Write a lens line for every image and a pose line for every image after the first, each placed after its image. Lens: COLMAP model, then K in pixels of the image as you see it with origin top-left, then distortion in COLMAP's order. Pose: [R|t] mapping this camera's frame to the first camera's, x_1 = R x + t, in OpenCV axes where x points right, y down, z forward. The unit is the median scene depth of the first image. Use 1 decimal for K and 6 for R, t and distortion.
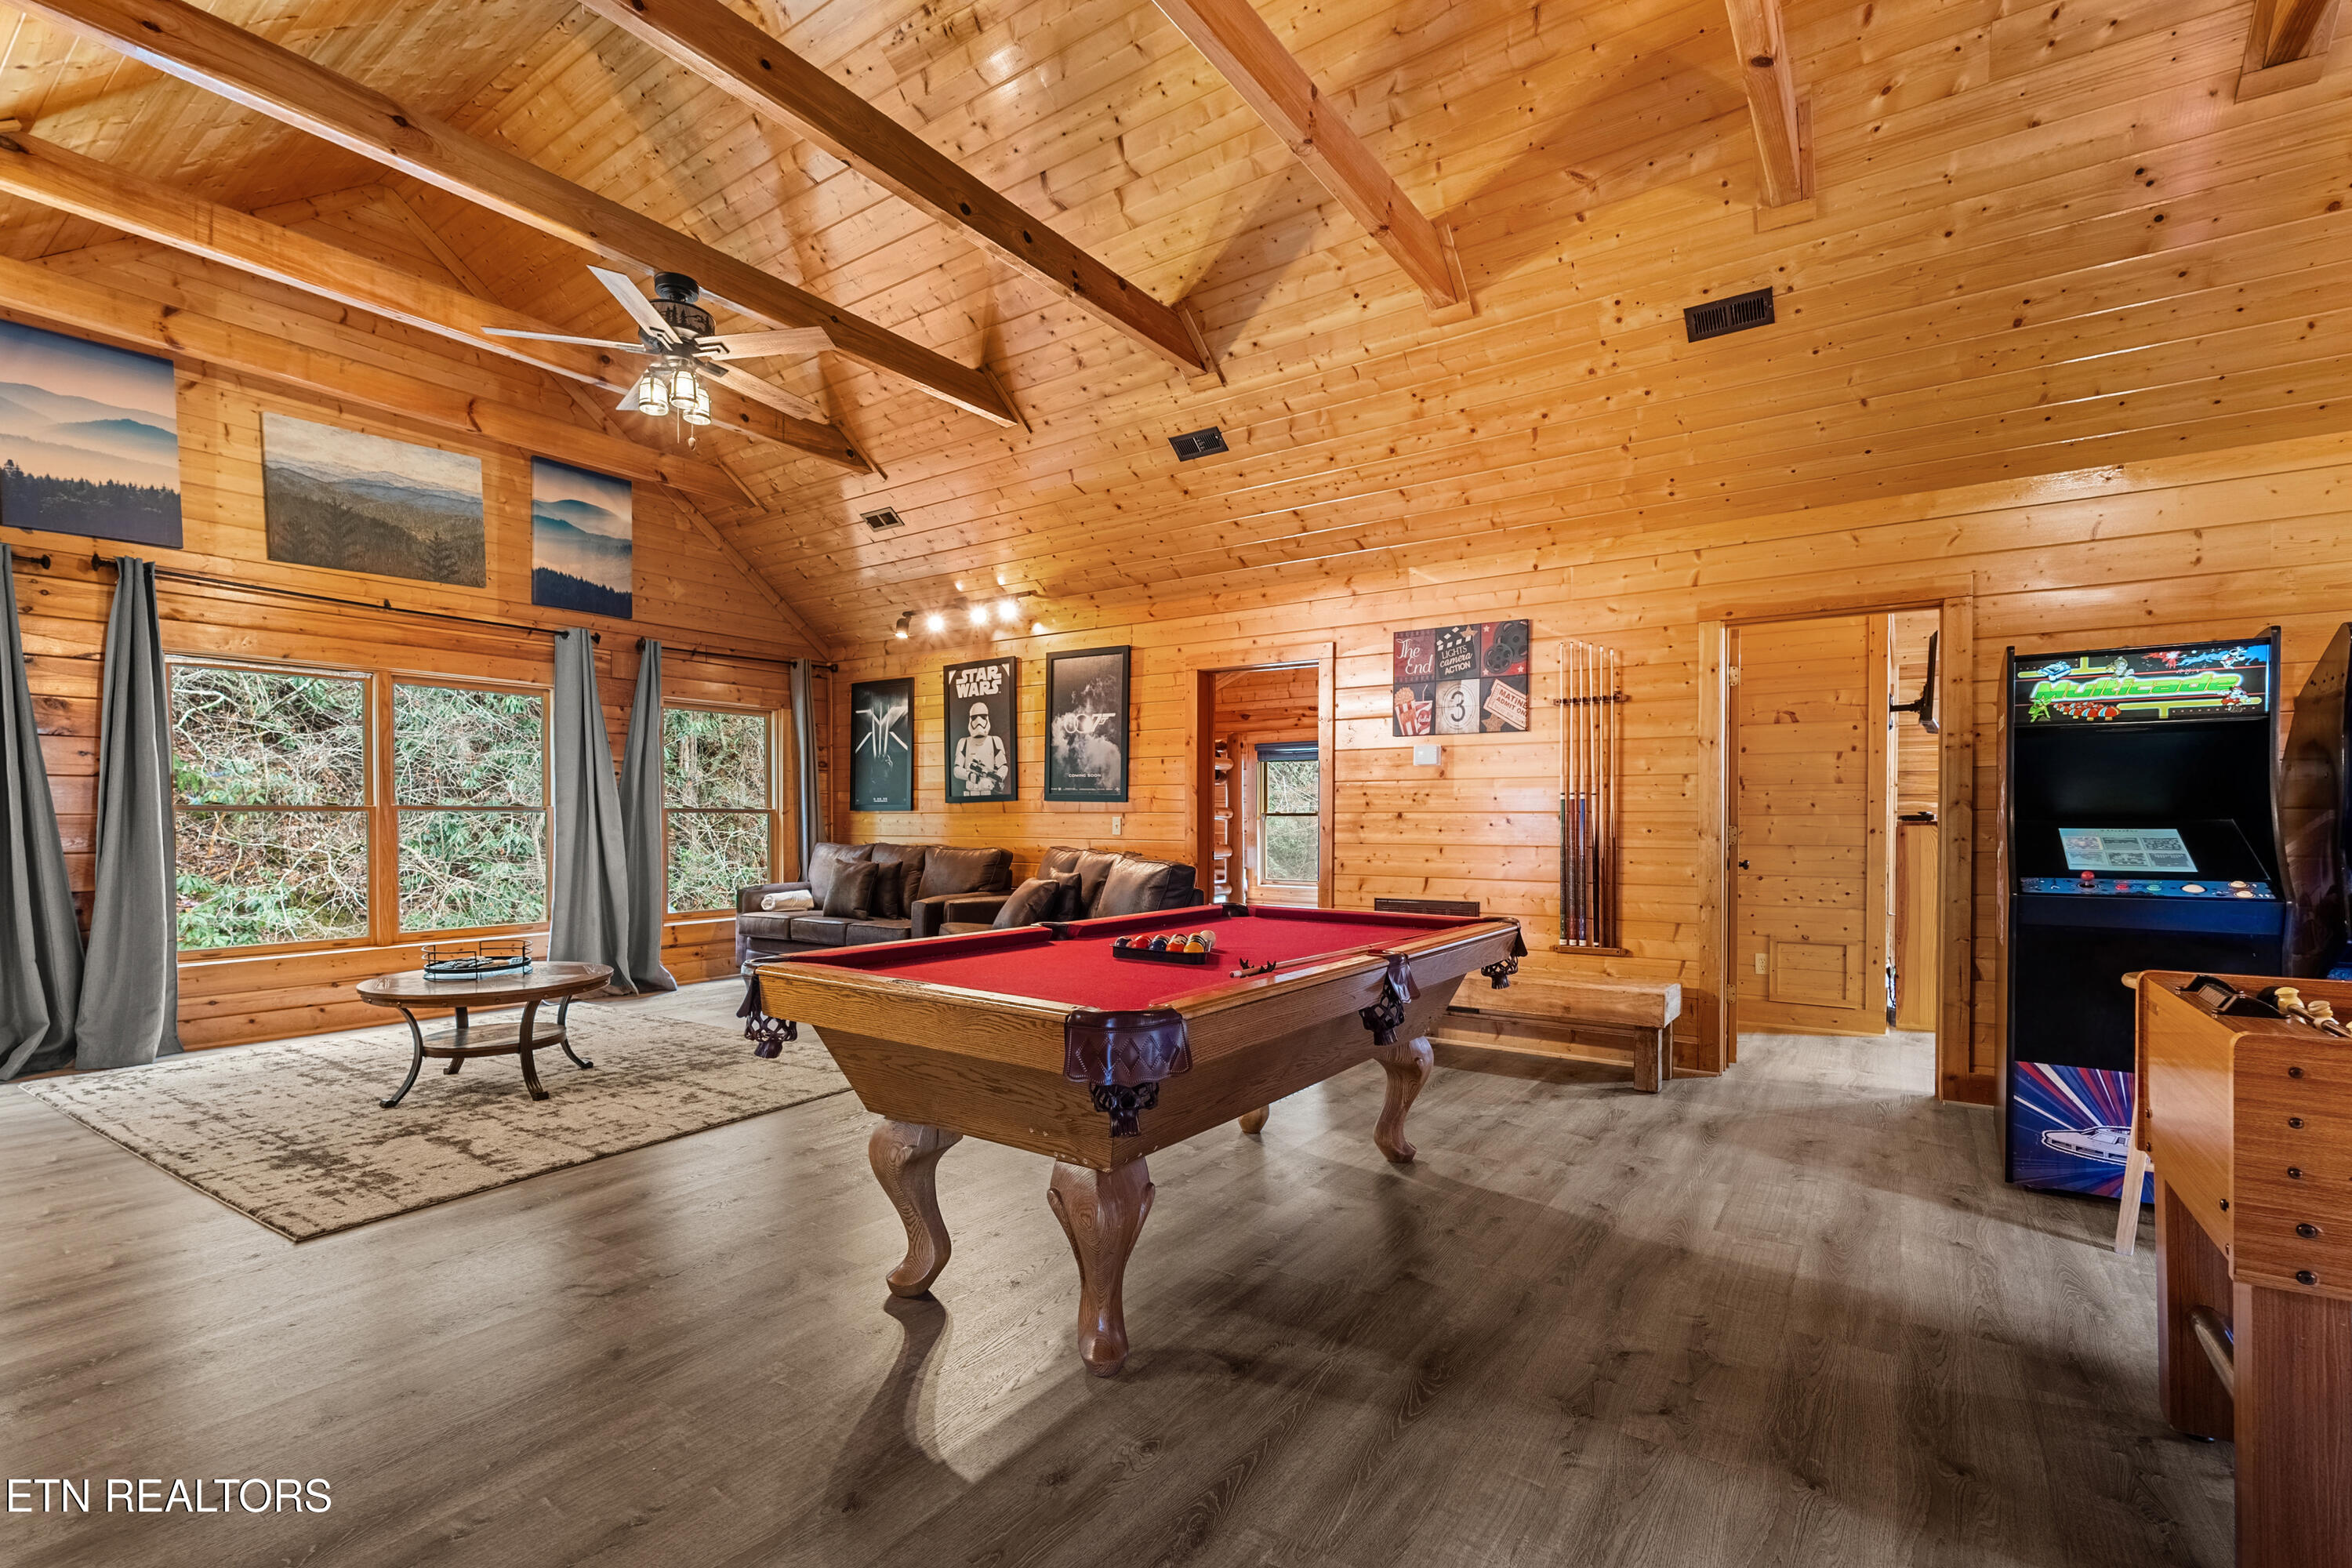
lens RADIAL K [[1050.1, 0, 1159.0], [0, 1050.1, 832.0], [0, 0, 1]] dist [0.004728, 0.000749]
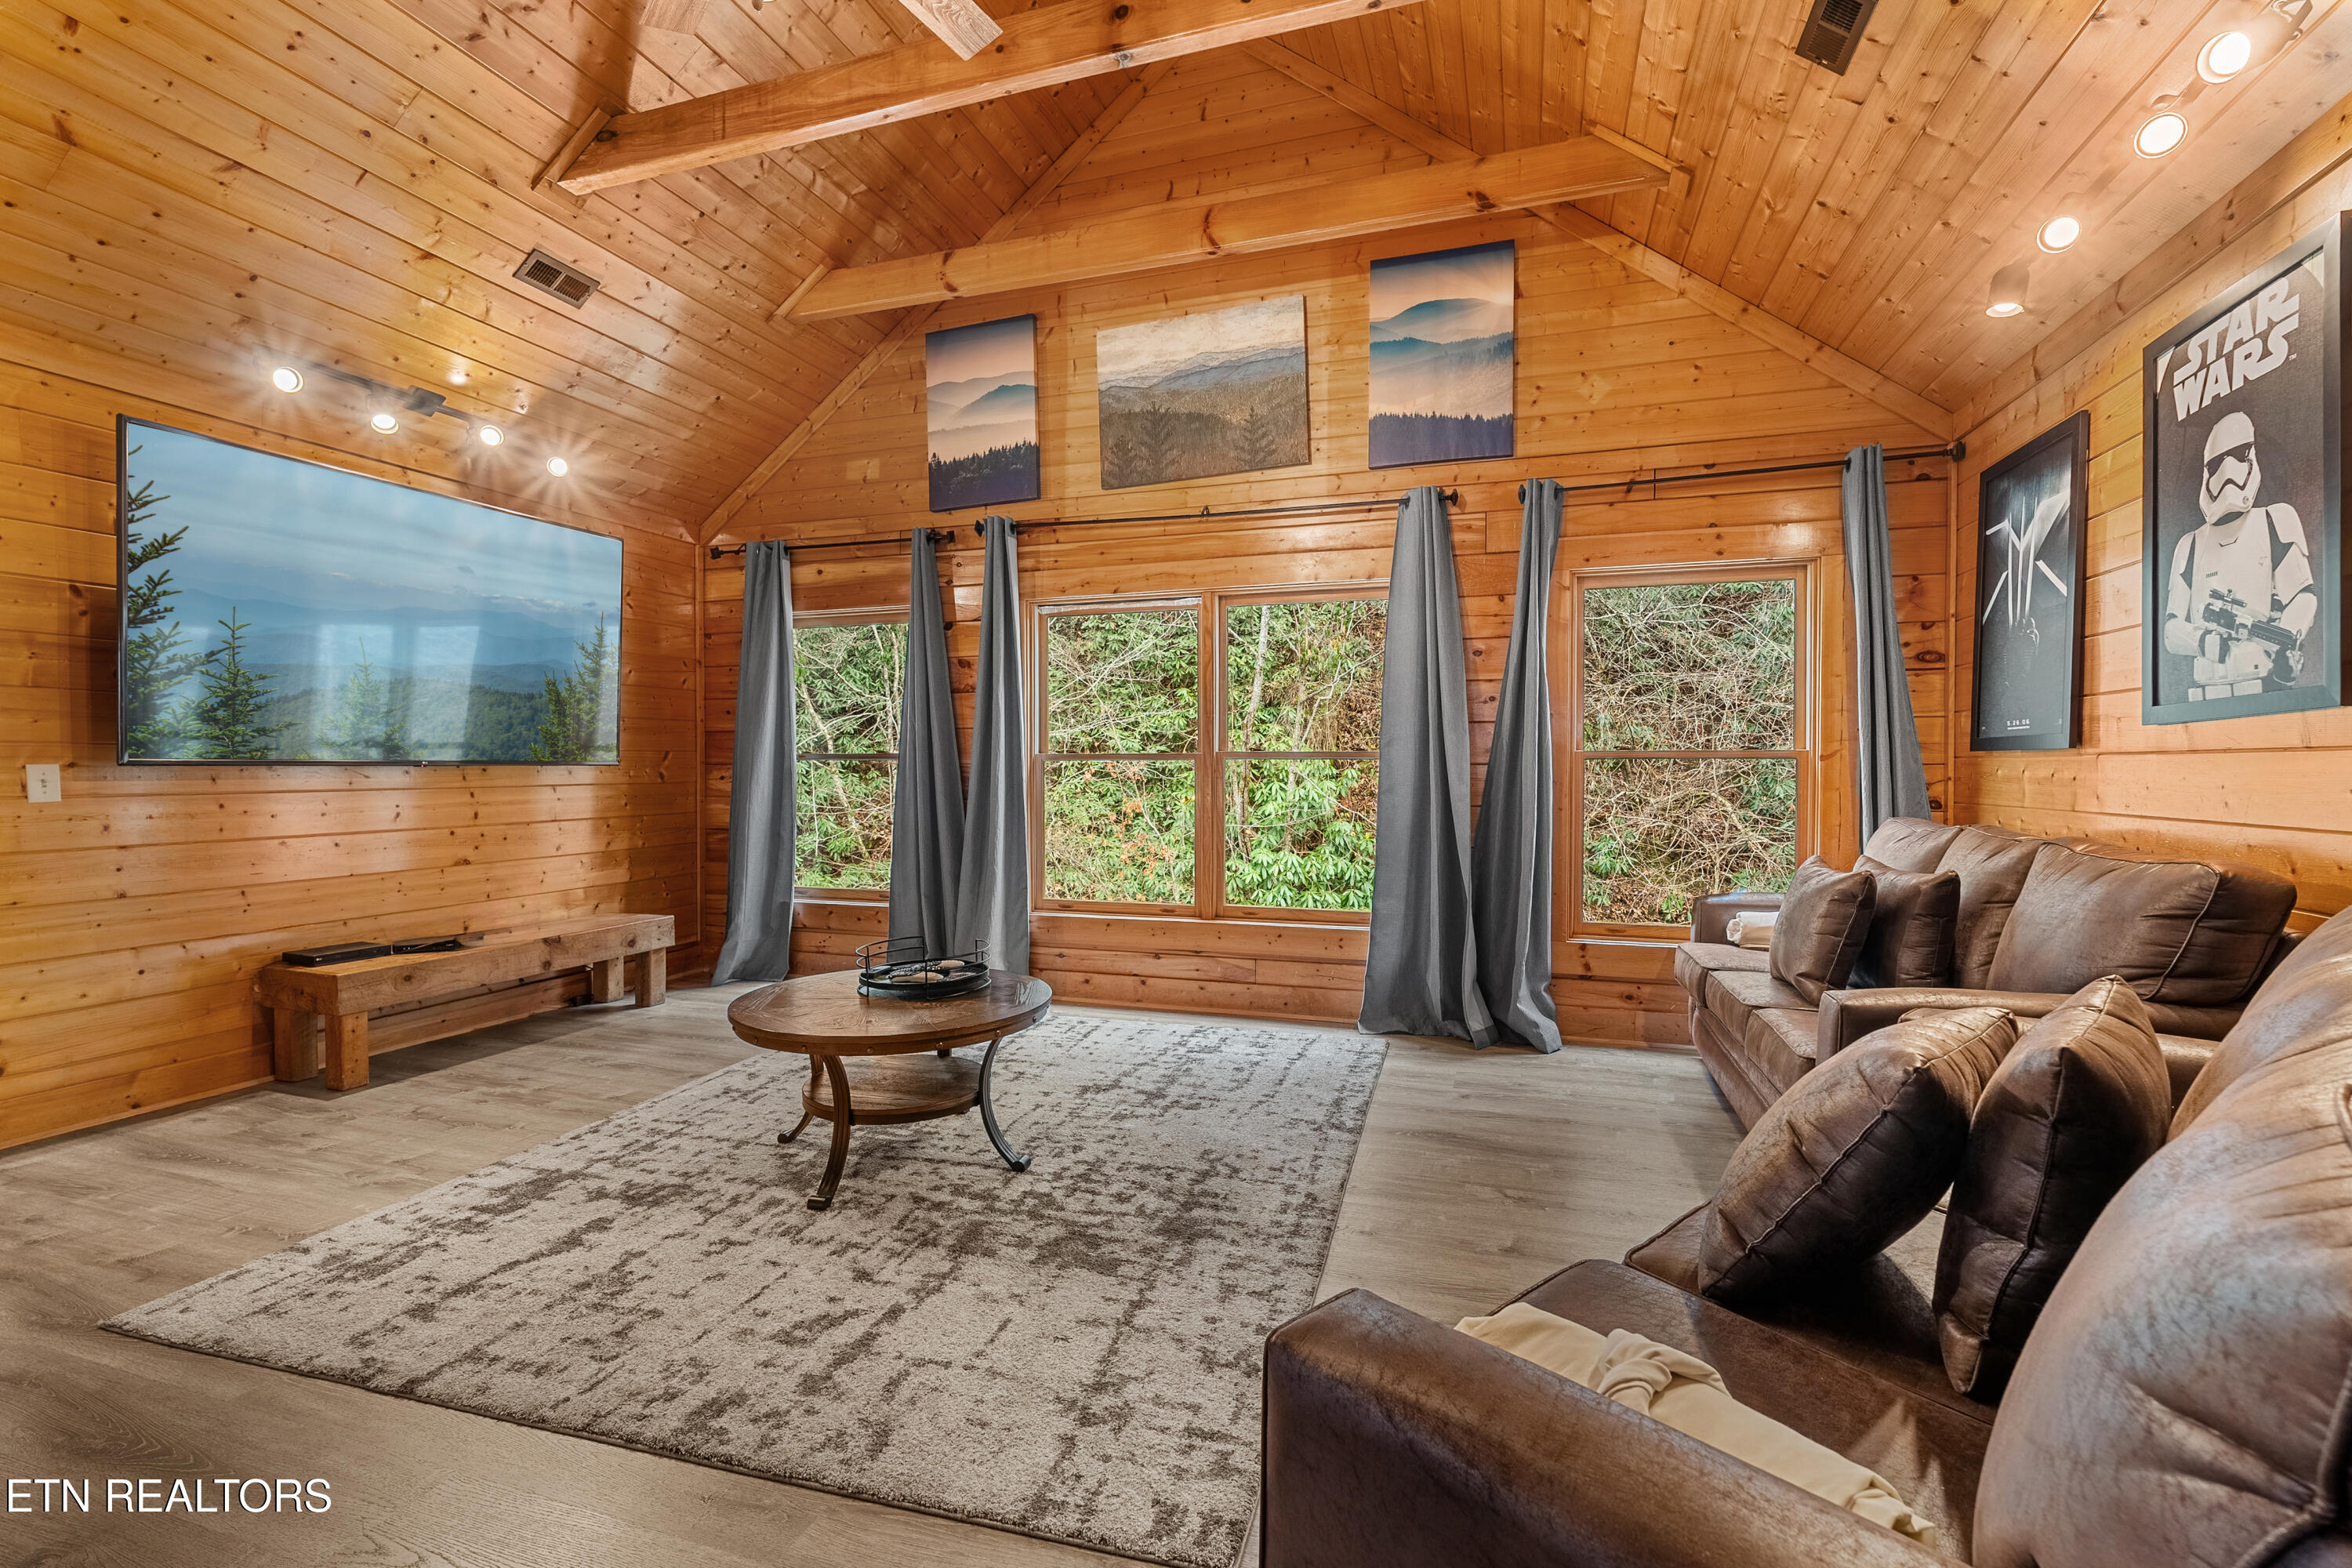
lens RADIAL K [[1050.1, 0, 1170.3], [0, 1050.1, 776.5], [0, 0, 1]] dist [0.004728, 0.000749]
pose [[0.293432, 0.007840, -0.955948, 0.059467], [-0.014864, 0.999883, 0.003638, -0.008709], [0.955864, 0.013141, 0.293514, 0.748436]]
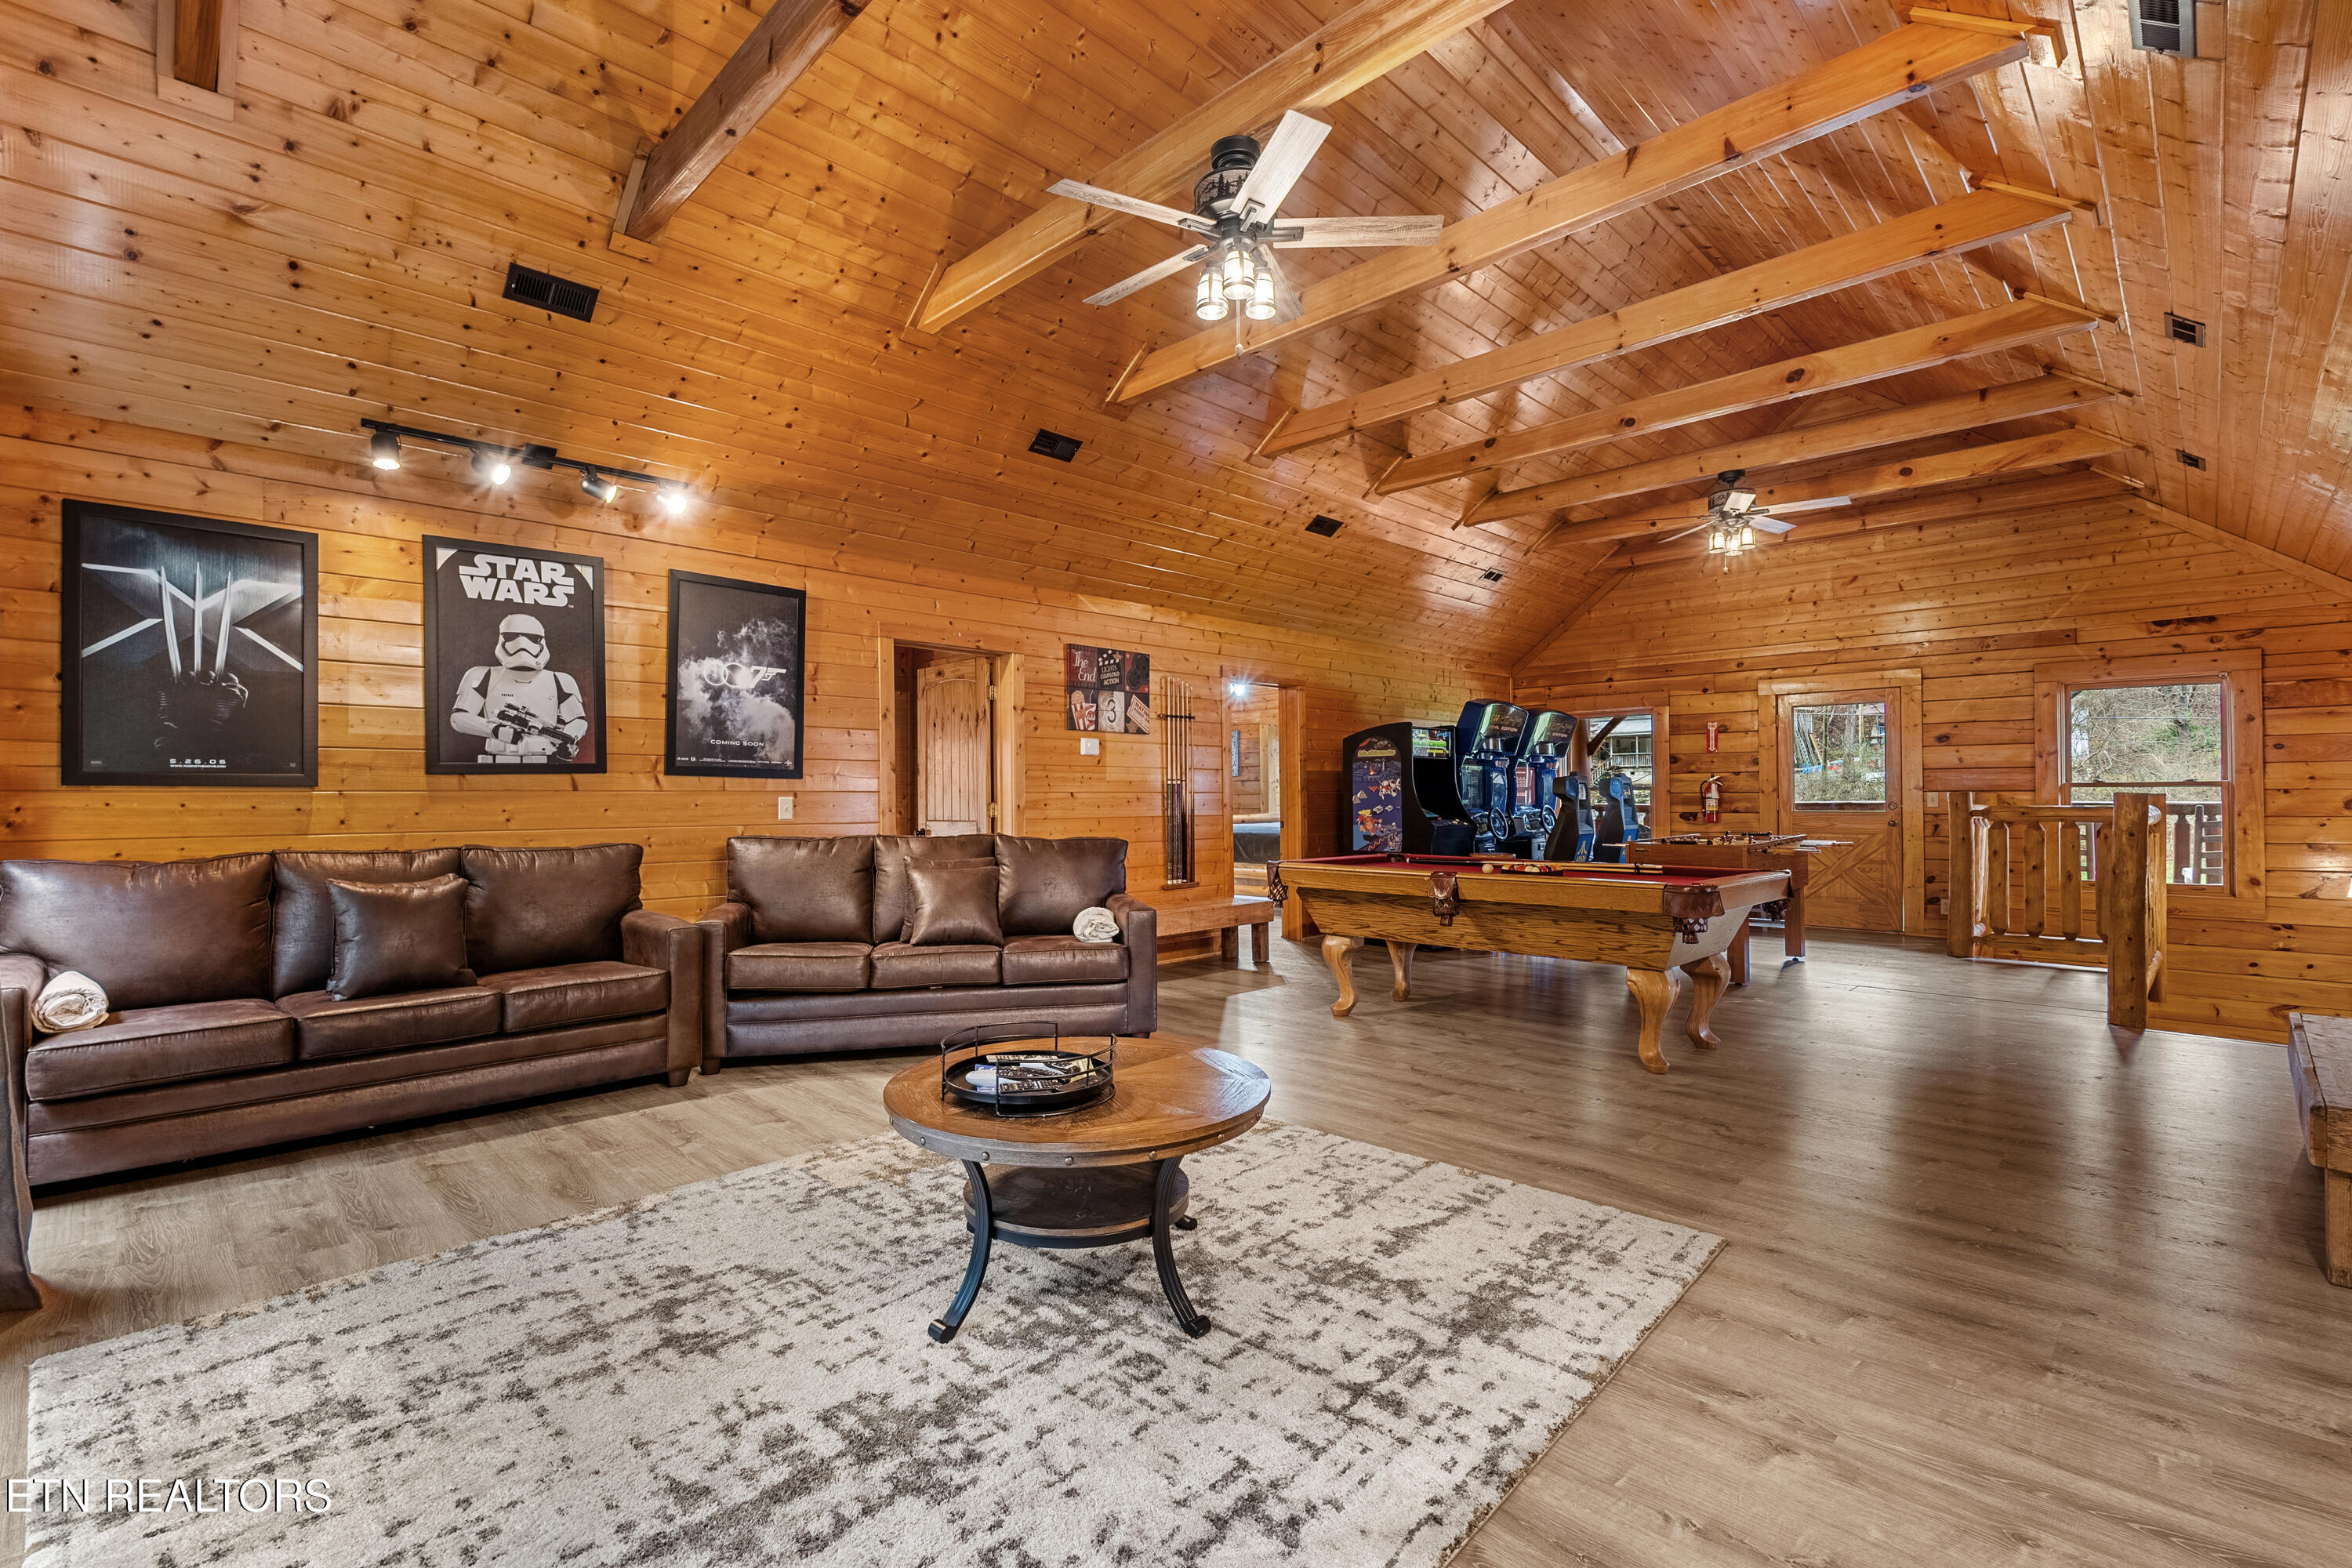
lens RADIAL K [[1050.1, 0, 1167.8], [0, 1050.1, 781.1], [0, 0, 1]] dist [0.004728, 0.000749]
pose [[0.165497, 0.012541, 0.986130, -0.914494], [0.018575, 0.999702, -0.015831, -0.009688], [-0.986035, 0.020938, 0.165215, 0.663132]]
